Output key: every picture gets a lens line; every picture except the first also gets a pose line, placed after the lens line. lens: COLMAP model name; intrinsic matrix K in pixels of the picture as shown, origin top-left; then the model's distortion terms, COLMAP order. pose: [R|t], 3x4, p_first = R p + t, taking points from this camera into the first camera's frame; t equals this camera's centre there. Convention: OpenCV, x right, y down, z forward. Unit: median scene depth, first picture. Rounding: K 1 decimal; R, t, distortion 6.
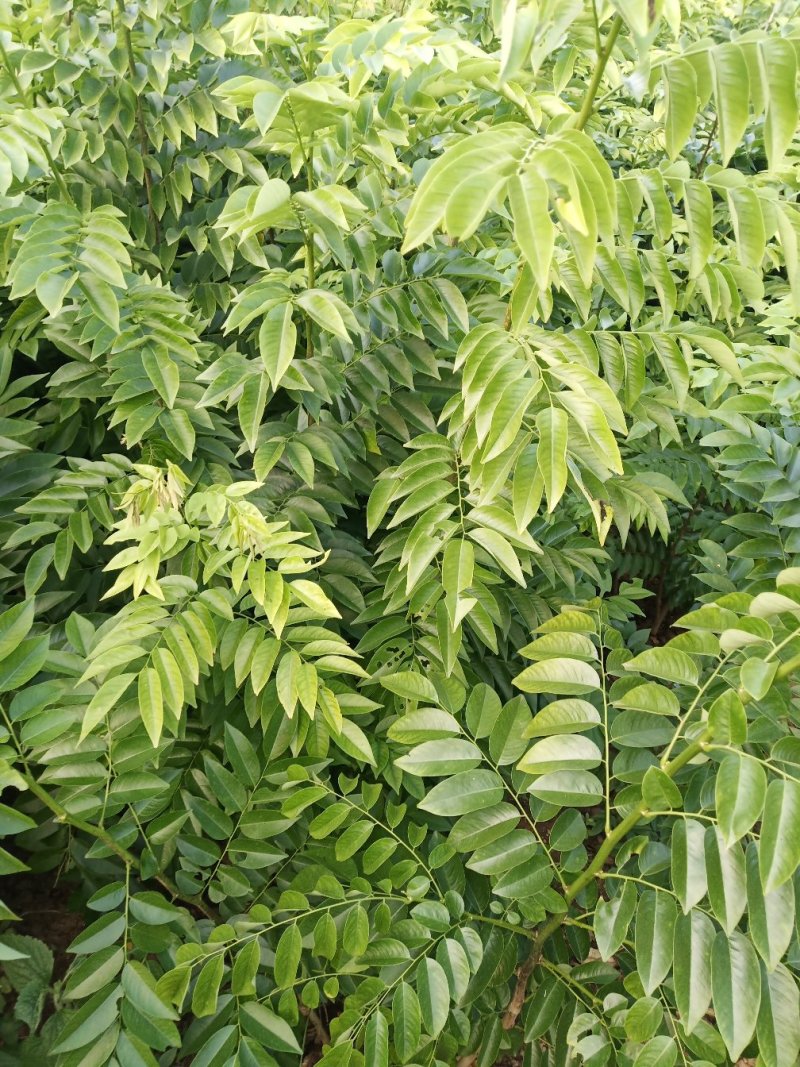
lens RADIAL K [[837.4, 0, 400.5], [0, 837.4, 533.4], [0, 0, 1]] dist [0.009977, 0.005147]
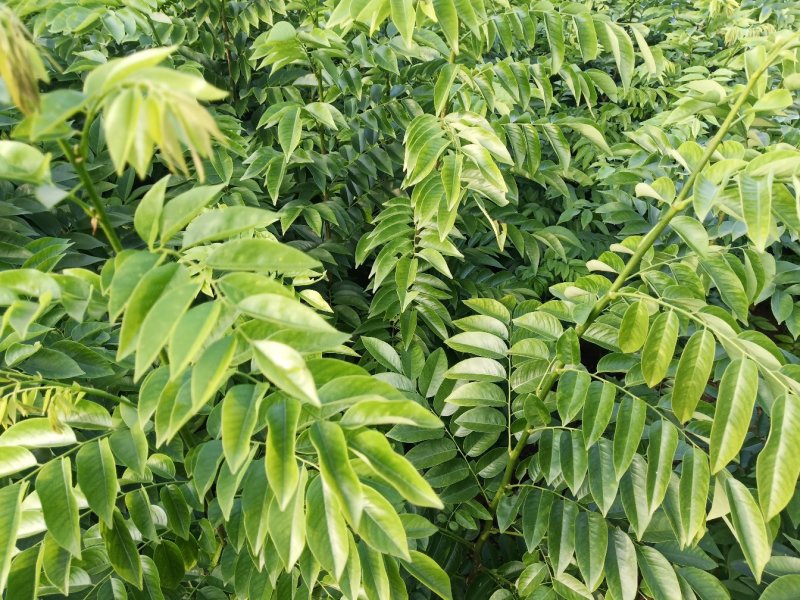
lens RADIAL K [[627.8, 0, 399.7], [0, 627.8, 300.0], [0, 0, 1]] dist [0.009977, 0.005147]
pose [[0.998001, -0.009264, -0.062514, 0.112160], [0.004375, 0.996952, -0.077890, 0.156320], [0.063045, 0.077461, 0.995000, -0.095431]]
